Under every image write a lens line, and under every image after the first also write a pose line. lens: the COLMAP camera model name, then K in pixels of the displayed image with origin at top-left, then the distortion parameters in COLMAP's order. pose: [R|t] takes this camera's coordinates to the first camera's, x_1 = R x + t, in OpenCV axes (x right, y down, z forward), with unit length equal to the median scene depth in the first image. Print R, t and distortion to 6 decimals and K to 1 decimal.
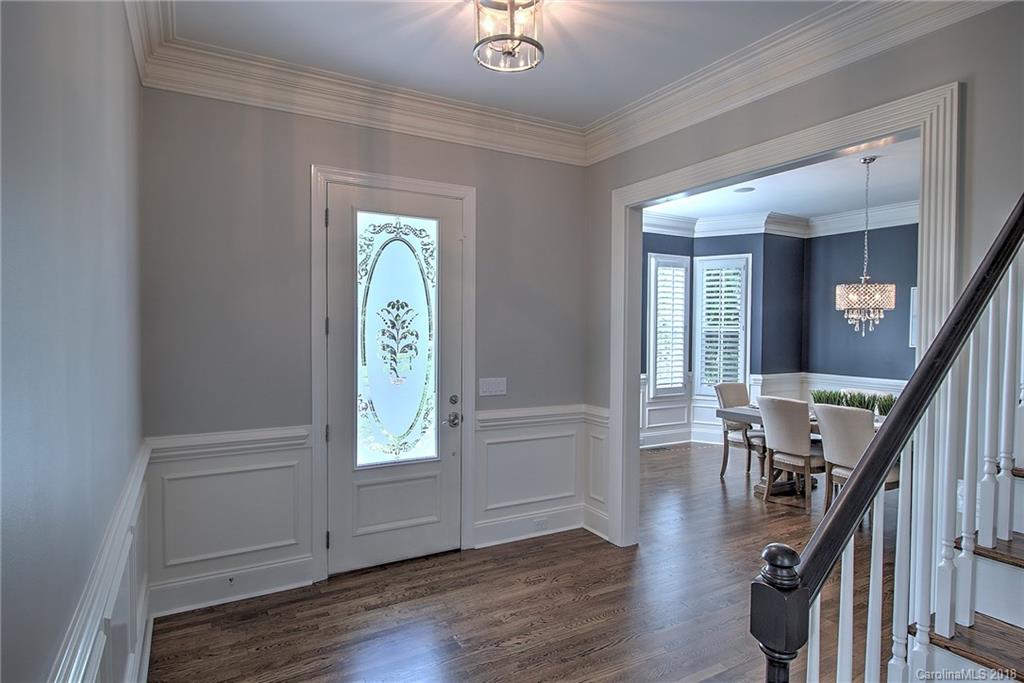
lens RADIAL K [[555.6, 0, 513.7], [0, 555.6, 342.0], [0, 0, 1]] dist [-0.000509, 0.000006]
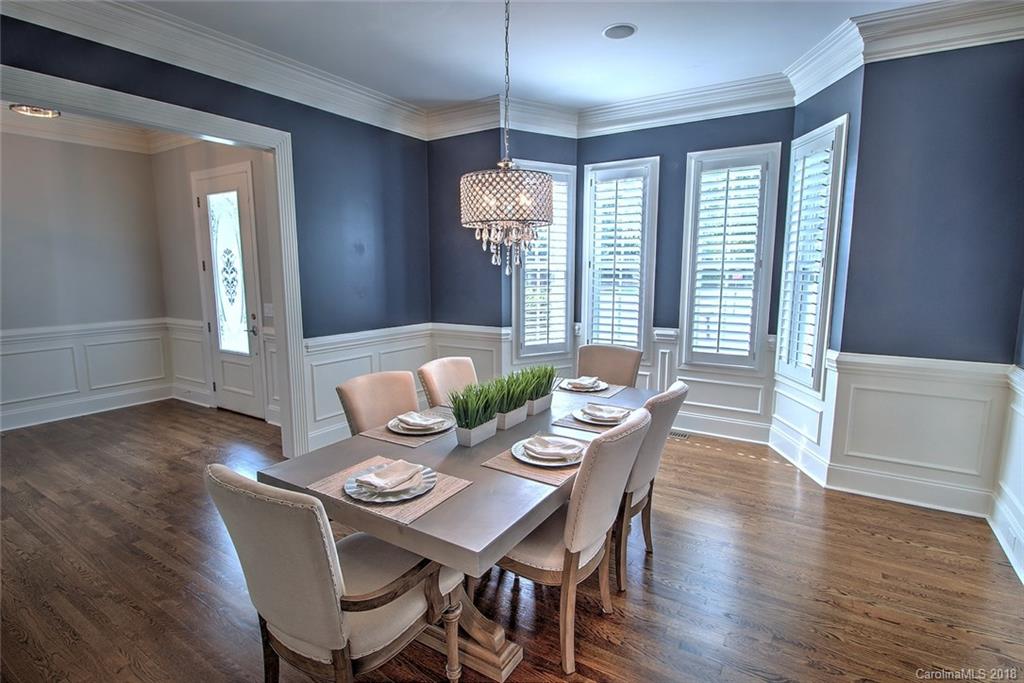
lens RADIAL K [[507.6, 0, 515.1], [0, 507.6, 341.5], [0, 0, 1]] dist [-0.005161, -0.000233]
pose [[0.469917, 0.115797, -0.875082, 1.089667], [-0.019066, 0.992458, 0.121091, -0.002921], [0.882505, -0.040219, 0.468581, 0.779671]]
